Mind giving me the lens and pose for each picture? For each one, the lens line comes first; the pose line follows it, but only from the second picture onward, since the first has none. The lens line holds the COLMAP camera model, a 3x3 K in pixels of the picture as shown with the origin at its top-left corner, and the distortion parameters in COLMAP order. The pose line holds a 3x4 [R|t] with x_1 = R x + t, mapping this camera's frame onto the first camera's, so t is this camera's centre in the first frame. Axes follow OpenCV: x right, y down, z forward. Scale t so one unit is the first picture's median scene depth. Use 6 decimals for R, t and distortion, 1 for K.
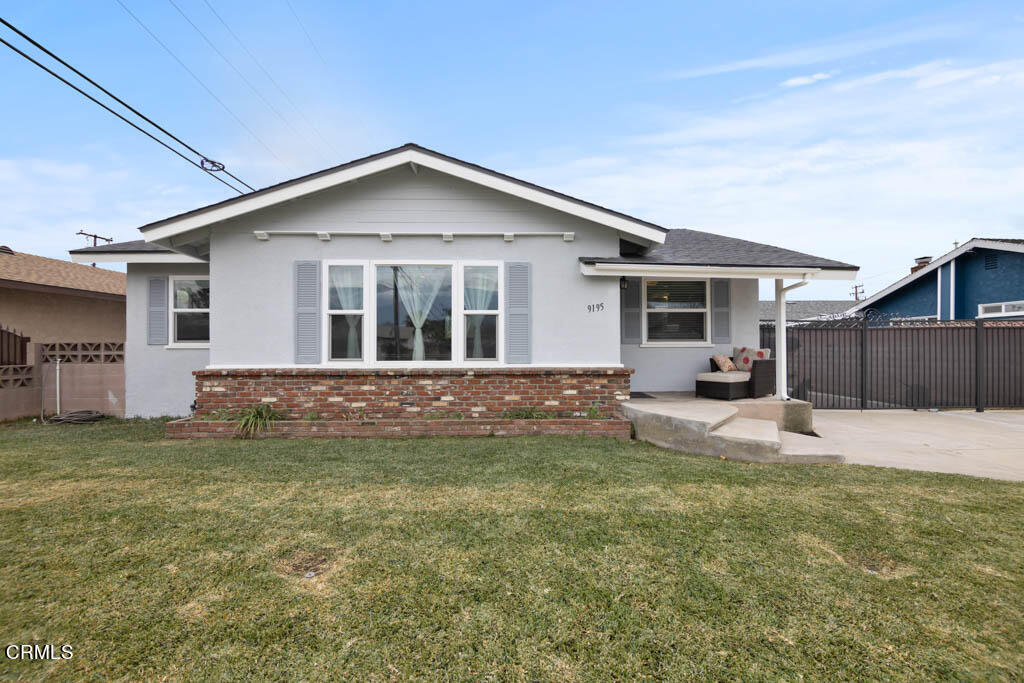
lens RADIAL K [[461.4, 0, 514.1], [0, 461.4, 344.7], [0, 0, 1]] dist [-0.014737, -0.000433]
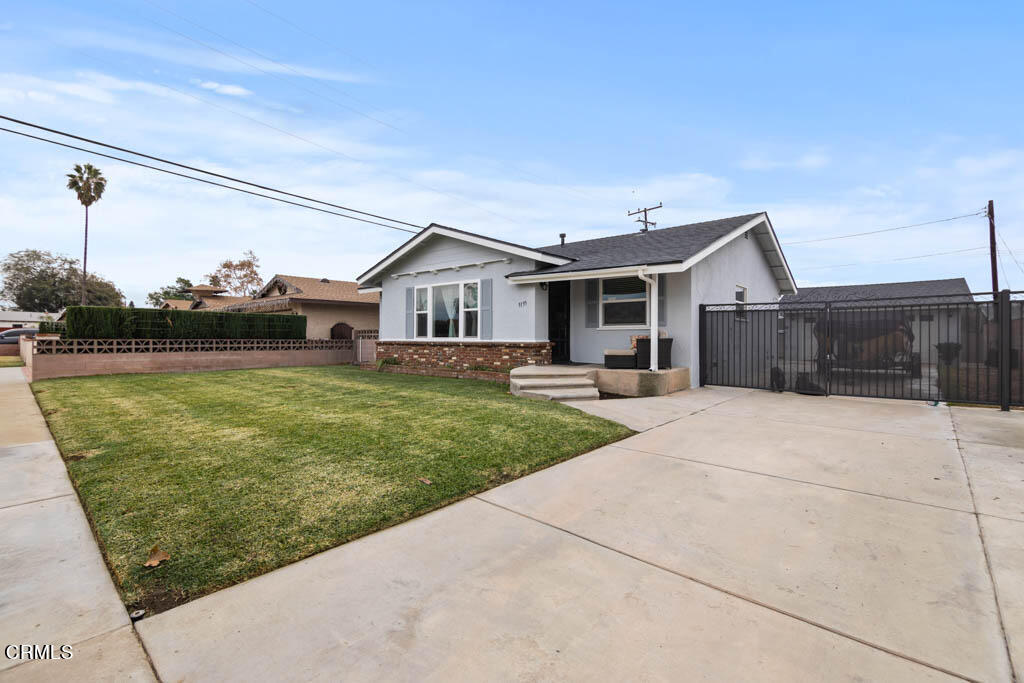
lens RADIAL K [[464.2, 0, 512.0], [0, 464.2, 341.5], [0, 0, 1]] dist [-0.004234, -0.000771]
pose [[0.738950, 0.009336, -0.673696, 1.233322], [-0.000996, 0.999918, 0.012765, 0.026980], [0.673760, -0.008761, 0.738898, -0.192284]]
